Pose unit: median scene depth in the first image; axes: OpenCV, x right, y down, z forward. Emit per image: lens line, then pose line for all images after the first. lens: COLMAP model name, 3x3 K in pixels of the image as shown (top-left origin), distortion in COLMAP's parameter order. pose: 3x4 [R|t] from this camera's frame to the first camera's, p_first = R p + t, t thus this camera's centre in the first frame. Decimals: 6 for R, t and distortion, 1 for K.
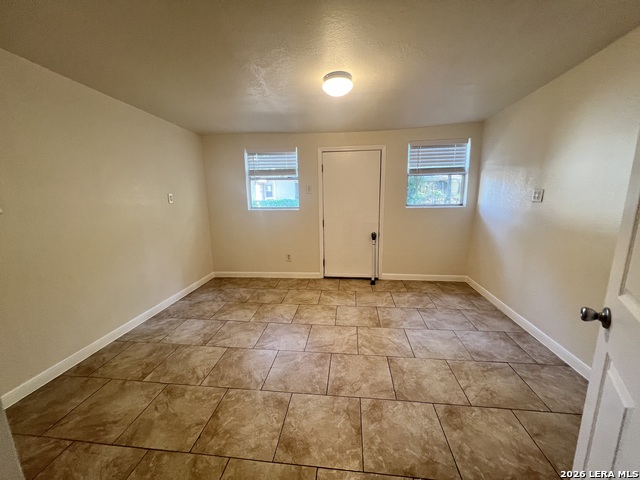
lens RADIAL K [[255.4, 0, 318.9], [0, 255.4, 238.7], [0, 0, 1]] dist [-0.005372, 0.000744]
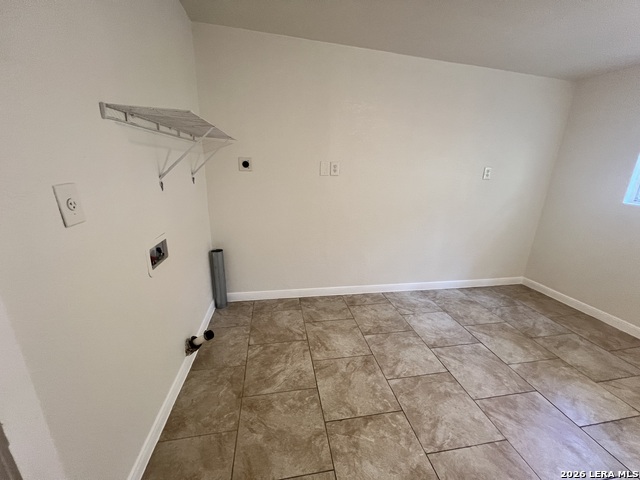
lens RADIAL K [[255.4, 0, 322.1], [0, 255.4, 241.1], [0, 0, 1]] dist [-0.005372, 0.000744]
pose [[0.281559, 0.297142, -0.912377, 0.102719], [-0.204076, 0.947634, 0.245647, -0.047933], [0.937591, 0.117030, 0.327454, 0.288427]]
